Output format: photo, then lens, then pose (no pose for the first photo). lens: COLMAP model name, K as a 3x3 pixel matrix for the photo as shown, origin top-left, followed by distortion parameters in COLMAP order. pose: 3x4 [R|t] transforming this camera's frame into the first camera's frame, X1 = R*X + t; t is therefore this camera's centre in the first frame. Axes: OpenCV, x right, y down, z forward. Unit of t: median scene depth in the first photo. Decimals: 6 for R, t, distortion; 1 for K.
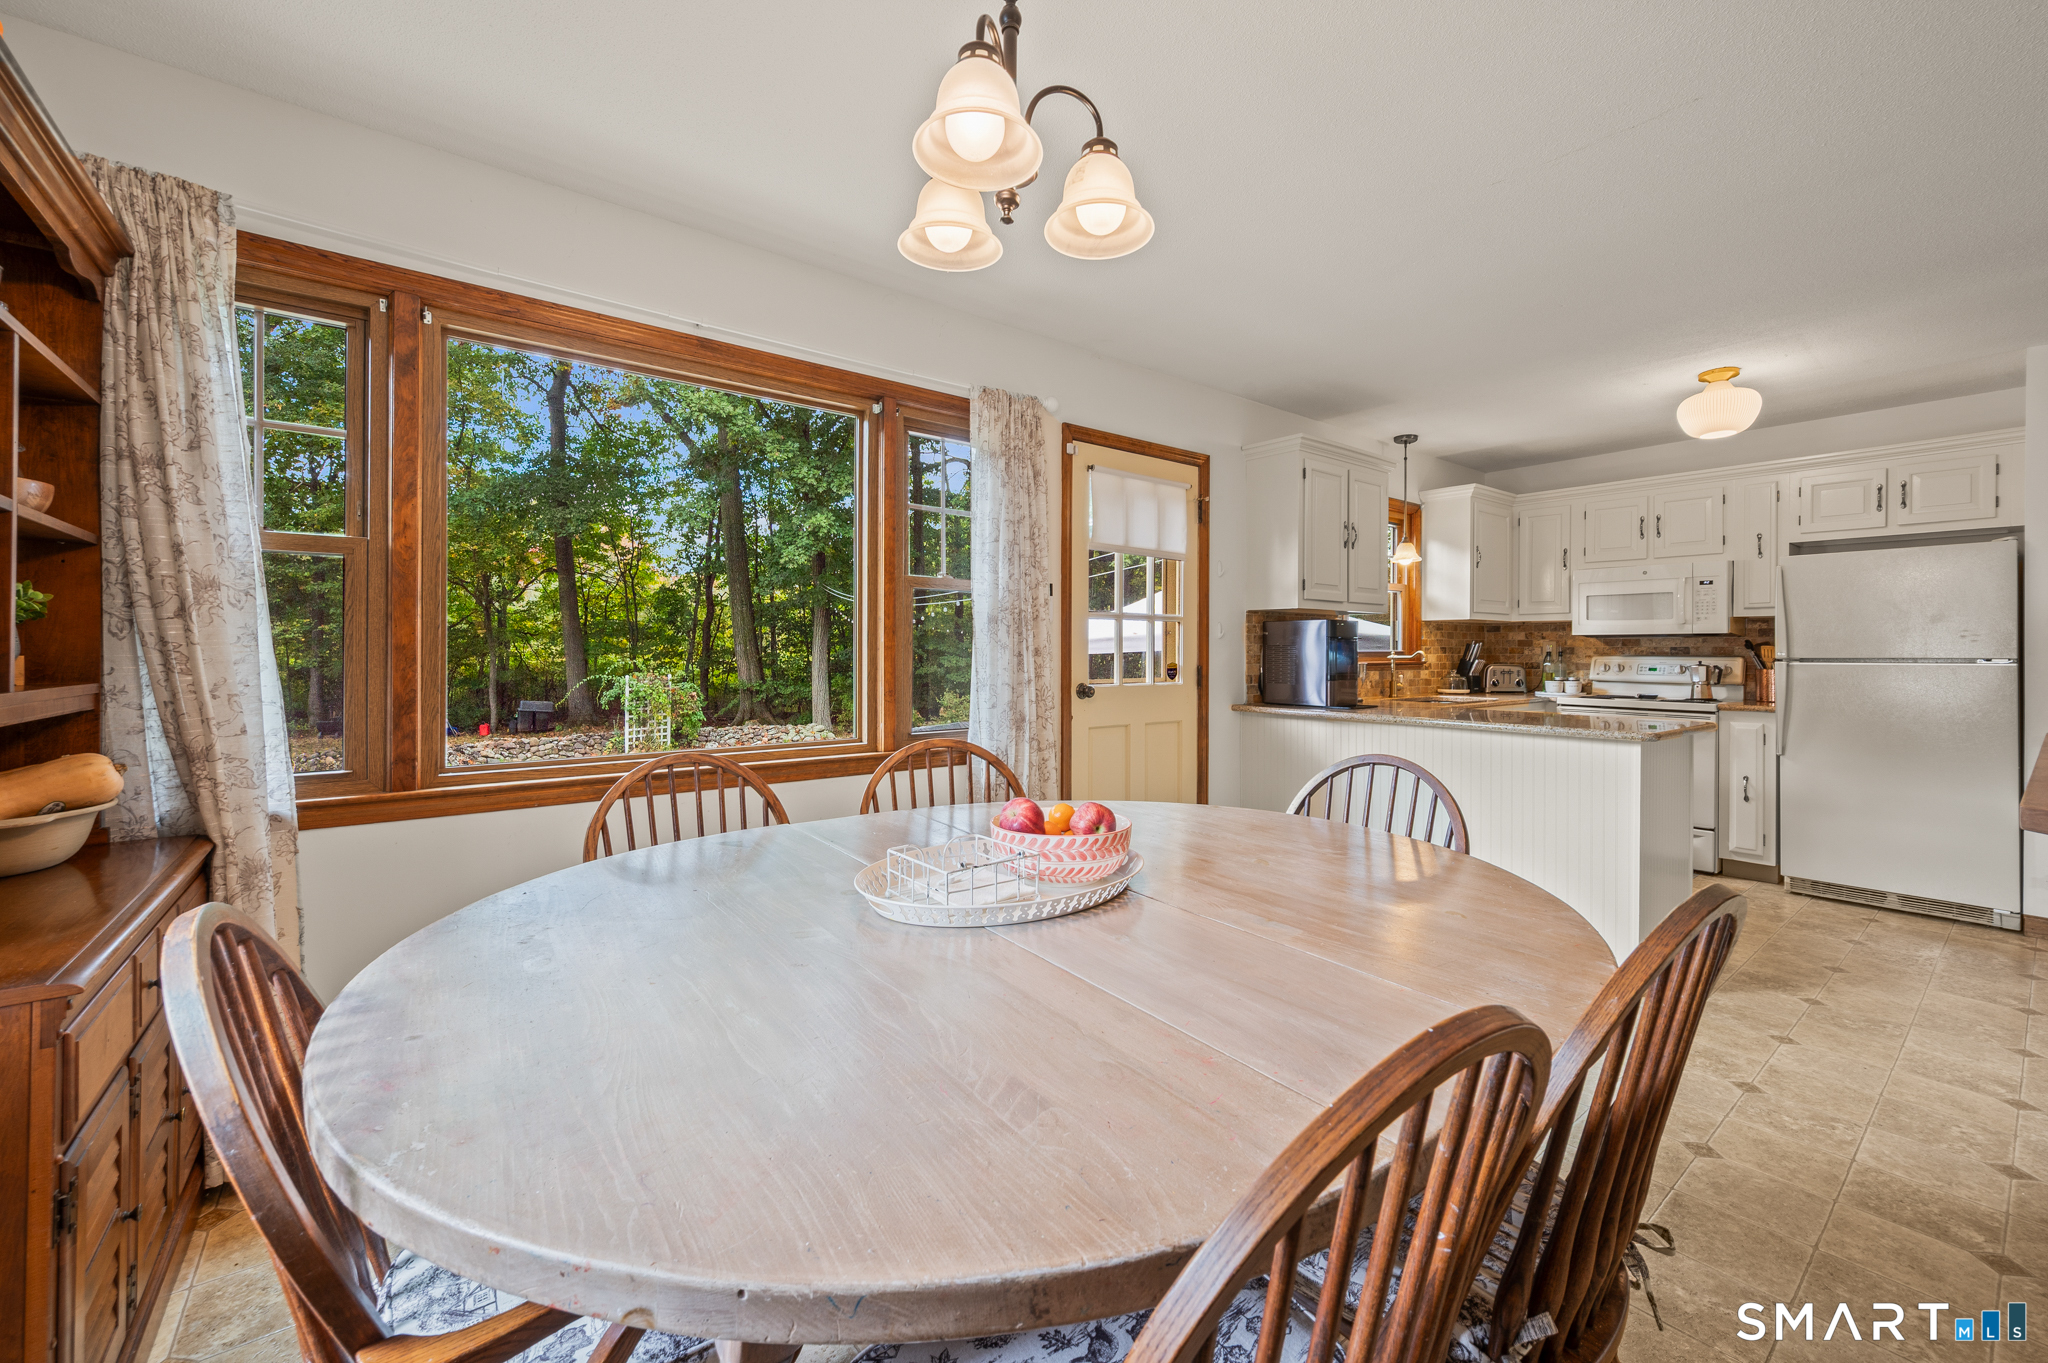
lens RADIAL K [[824.0, 0, 1033.2], [0, 824.0, 663.7], [0, 0, 1]] dist [-0.000398, 0.000375]
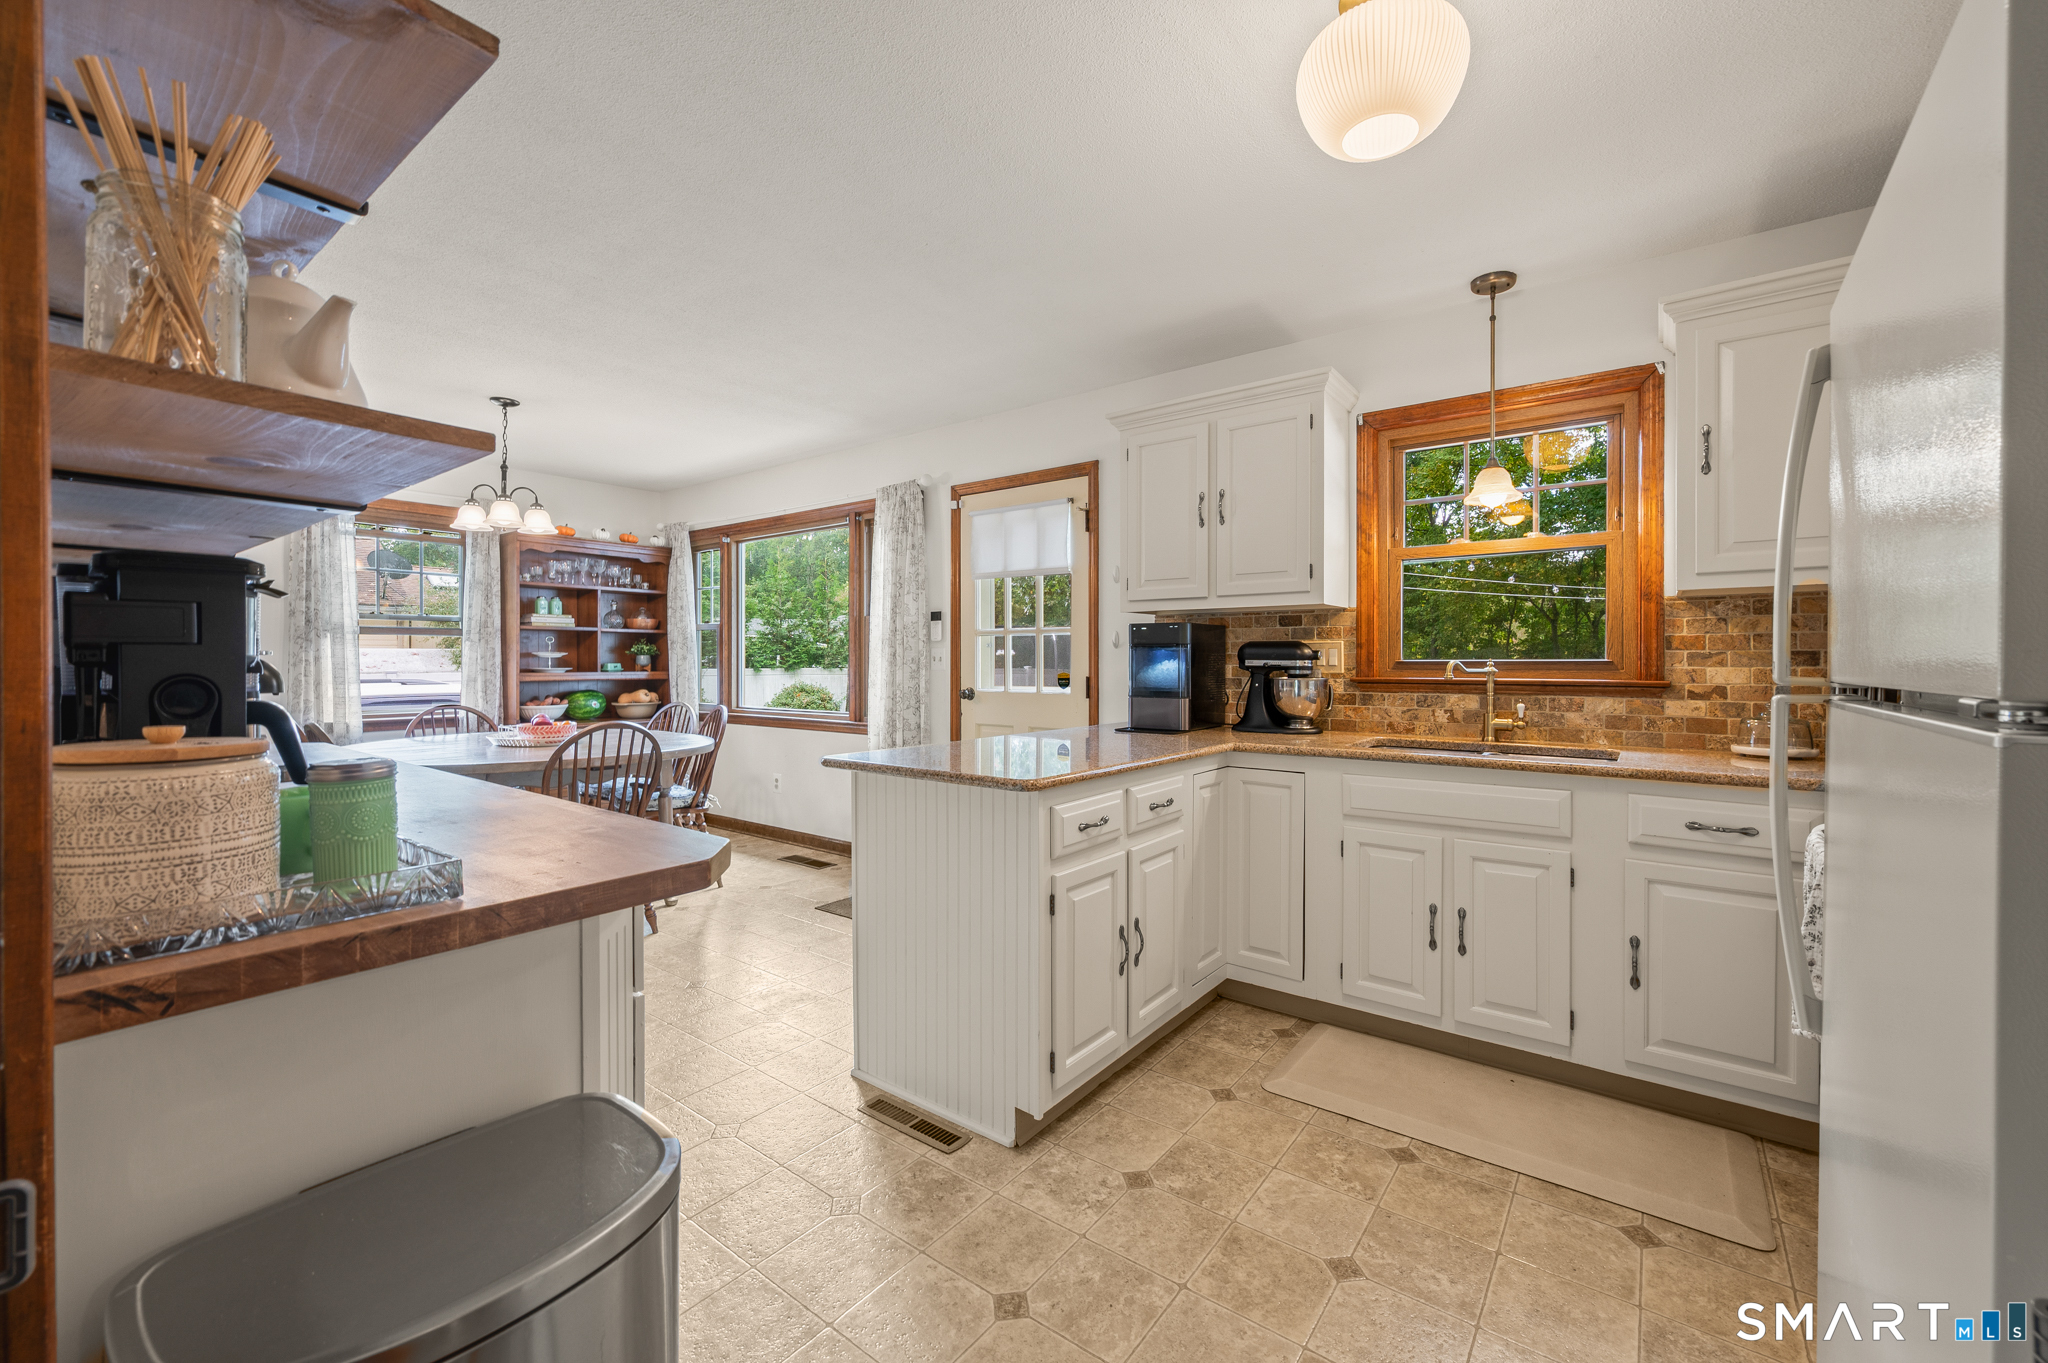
lens RADIAL K [[812.9, 0, 1031.4], [0, 812.9, 666.7], [0, 0, 1]] dist [-0.000208, -0.000251]
pose [[0.262907, 0.003395, -0.964815, 1.554971], [-0.010072, 0.999949, 0.000774, -0.011721], [0.964769, 0.009514, 0.262927, 0.937484]]
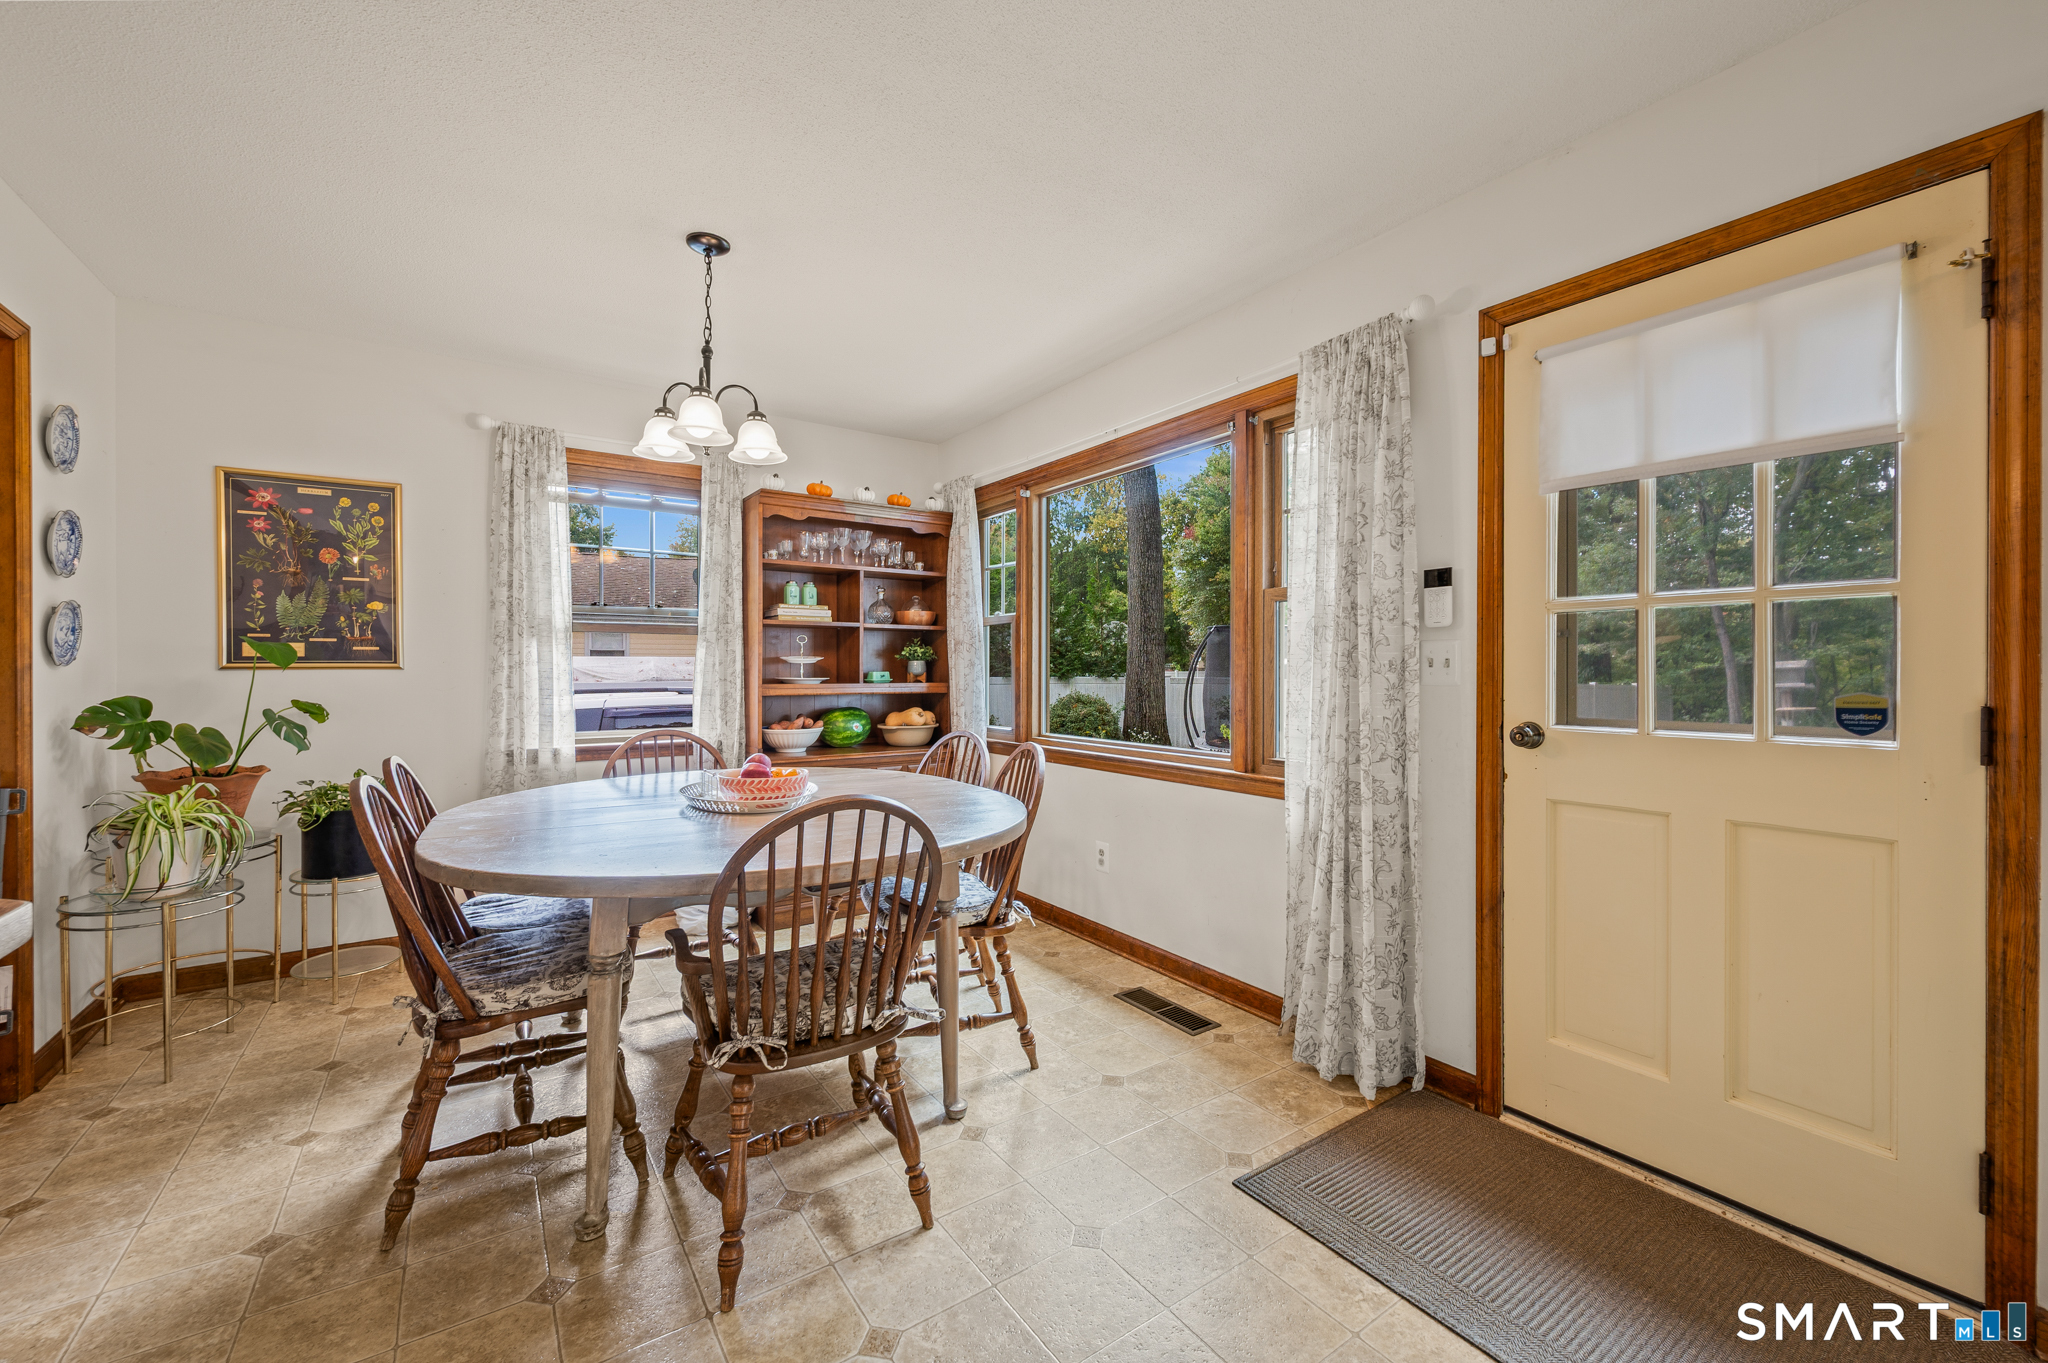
lens RADIAL K [[808.1, 0, 1023.0], [0, 808.1, 673.4], [0, 0, 1]] dist [0.000123, 0.000004]
pose [[-0.057679, 0.000748, -0.998335, 0.806535], [-0.011314, 0.999935, 0.001403, -0.009645], [0.998271, 0.011376, -0.057667, 0.815542]]
